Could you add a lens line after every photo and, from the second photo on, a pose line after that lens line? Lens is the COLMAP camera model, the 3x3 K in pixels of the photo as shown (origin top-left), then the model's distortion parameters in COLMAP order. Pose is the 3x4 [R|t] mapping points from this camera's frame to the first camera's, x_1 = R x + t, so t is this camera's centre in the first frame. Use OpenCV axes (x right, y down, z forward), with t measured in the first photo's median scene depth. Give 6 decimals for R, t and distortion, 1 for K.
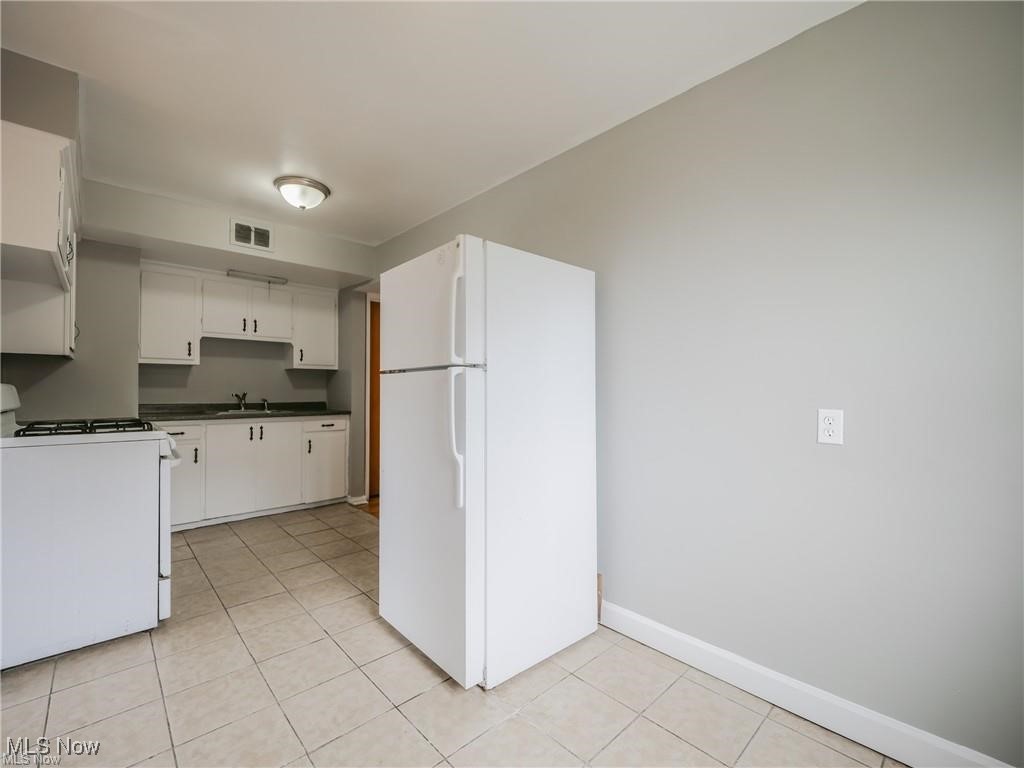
lens RADIAL K [[449.7, 0, 508.4], [0, 449.7, 384.3], [0, 0, 1]] dist [-0.004199, -0.001225]
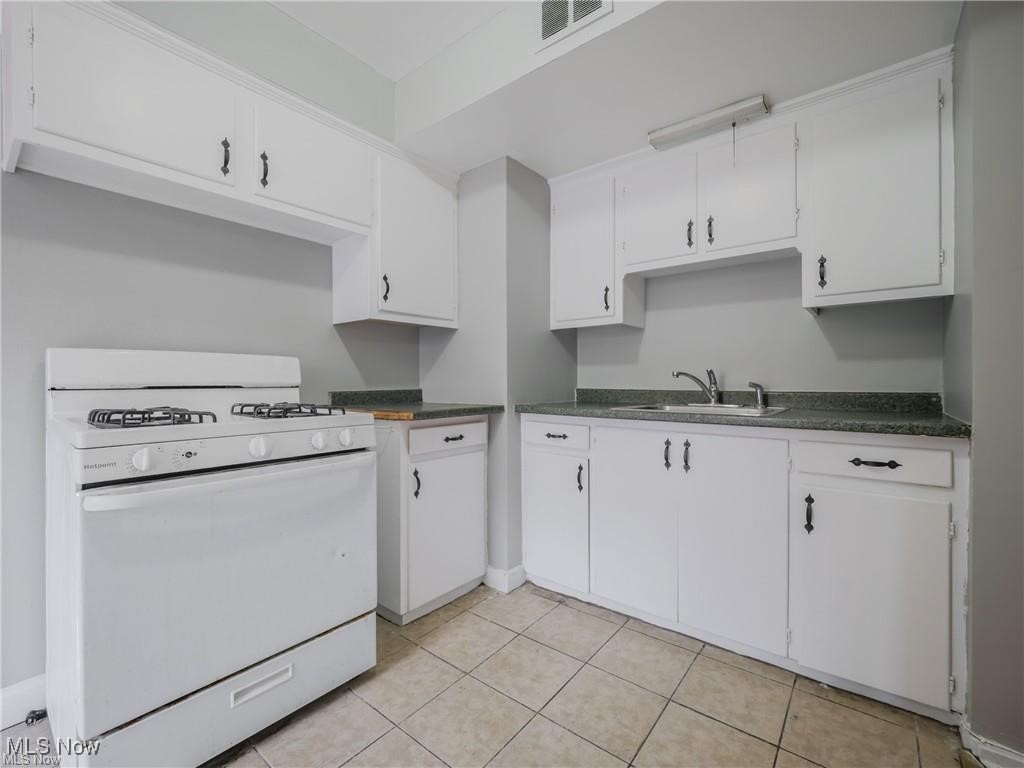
lens RADIAL K [[449.7, 0, 518.6], [0, 449.7, 381.9], [0, 0, 1]] dist [-0.004199, -0.001225]
pose [[0.150213, -0.004063, -0.988645, -0.119558], [0.009698, 0.999950, -0.002636, 0.031166], [0.988606, -0.009192, 0.150245, 0.709892]]
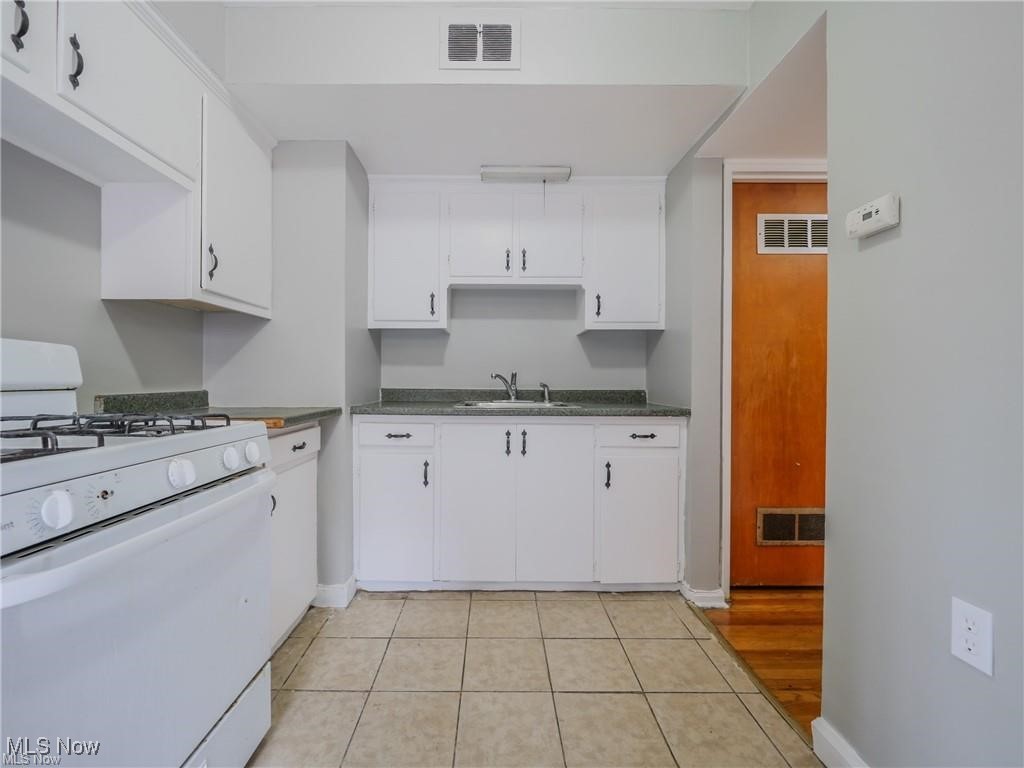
lens RADIAL K [[449.7, 0, 498.3], [0, 449.7, 380.9], [0, 0, 1]] dist [-0.004199, -0.001225]
pose [[0.733944, -0.001350, -0.679209, -0.182608], [0.004982, 0.999982, 0.003395, 0.027607], [0.679192, -0.005876, 0.733937, 0.531019]]
